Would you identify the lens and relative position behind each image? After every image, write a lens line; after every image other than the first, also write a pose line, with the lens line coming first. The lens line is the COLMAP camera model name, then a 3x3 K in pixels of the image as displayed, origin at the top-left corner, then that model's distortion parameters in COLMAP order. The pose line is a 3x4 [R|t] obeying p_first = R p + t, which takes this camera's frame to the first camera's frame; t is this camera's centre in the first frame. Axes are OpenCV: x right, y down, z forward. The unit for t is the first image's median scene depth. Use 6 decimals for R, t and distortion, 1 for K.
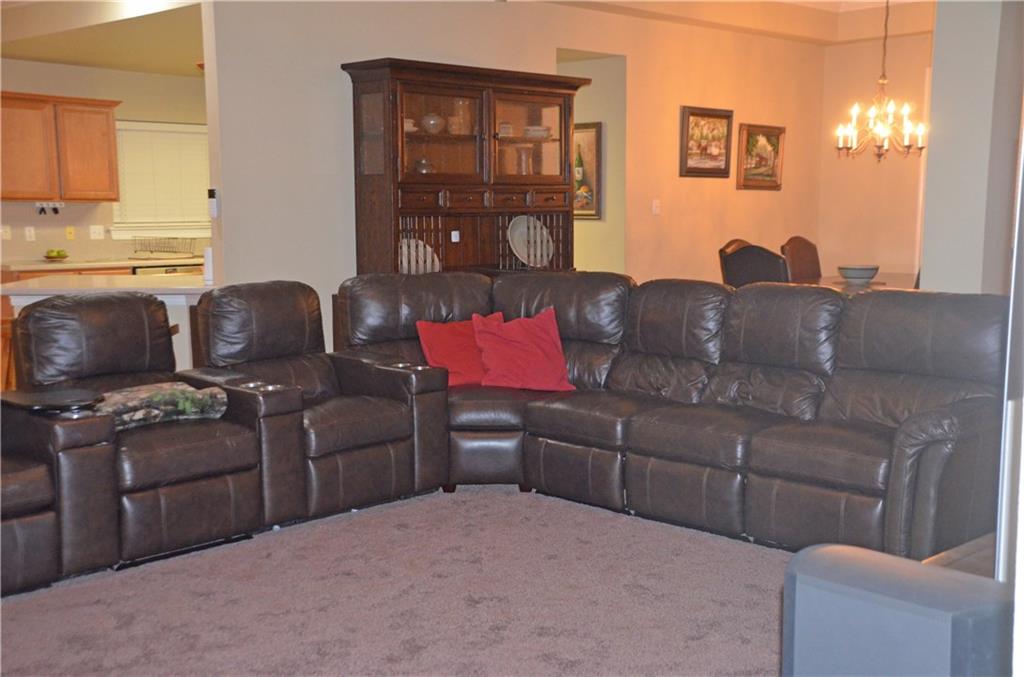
lens RADIAL K [[1188.7, 0, 509.1], [0, 1188.7, 340.9], [0, 0, 1]] dist [0.092798, 0.000000]
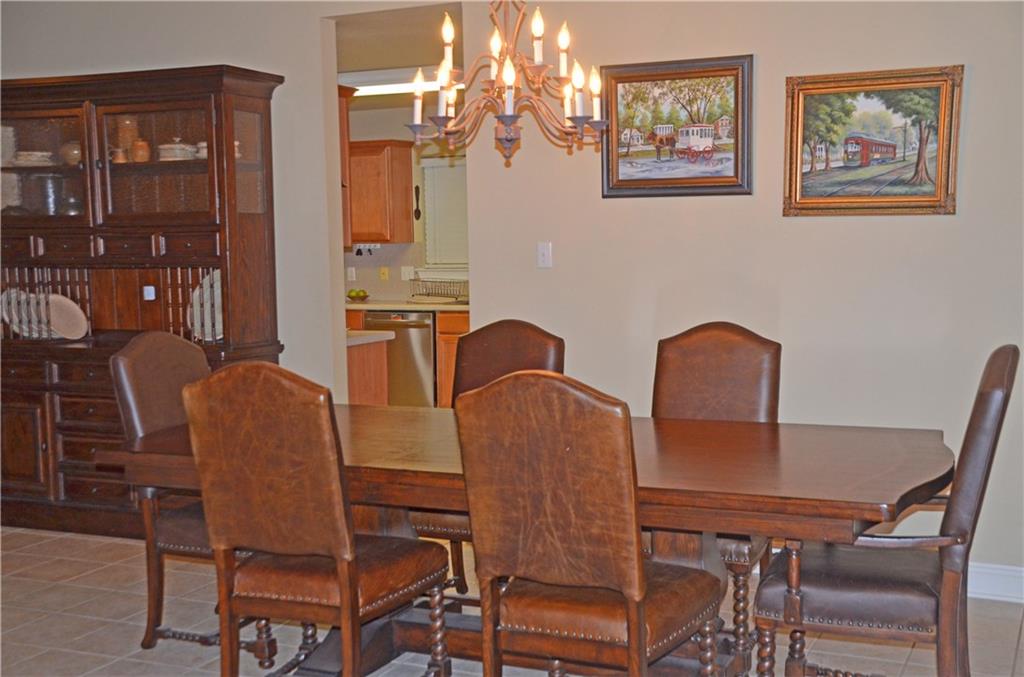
lens RADIAL K [[1188.7, 0, 574.0], [0, 1188.7, 354.3], [0, 0, 1]] dist [0.092798, 0.000000]
pose [[0.362257, 0.088654, -0.927852, 0.631826], [-0.091225, 0.994059, 0.059364, -0.095720], [0.927603, 0.063138, 0.368193, 0.773678]]
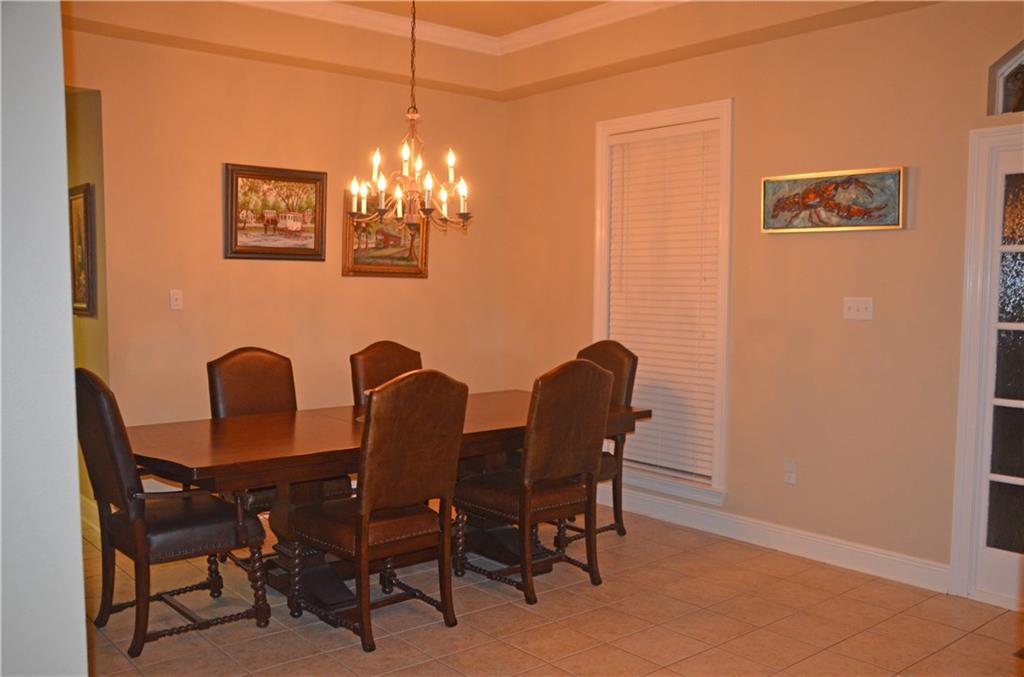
lens RADIAL K [[905.5, 0, 508.4], [0, 905.5, 341.8], [0, 0, 1]] dist [-0.090895, 0.002547]
pose [[0.996265, 0.010997, -0.085645, 0.356947], [-0.015577, 0.998473, -0.052999, -0.058482], [0.084931, 0.054135, 0.994915, 0.456931]]
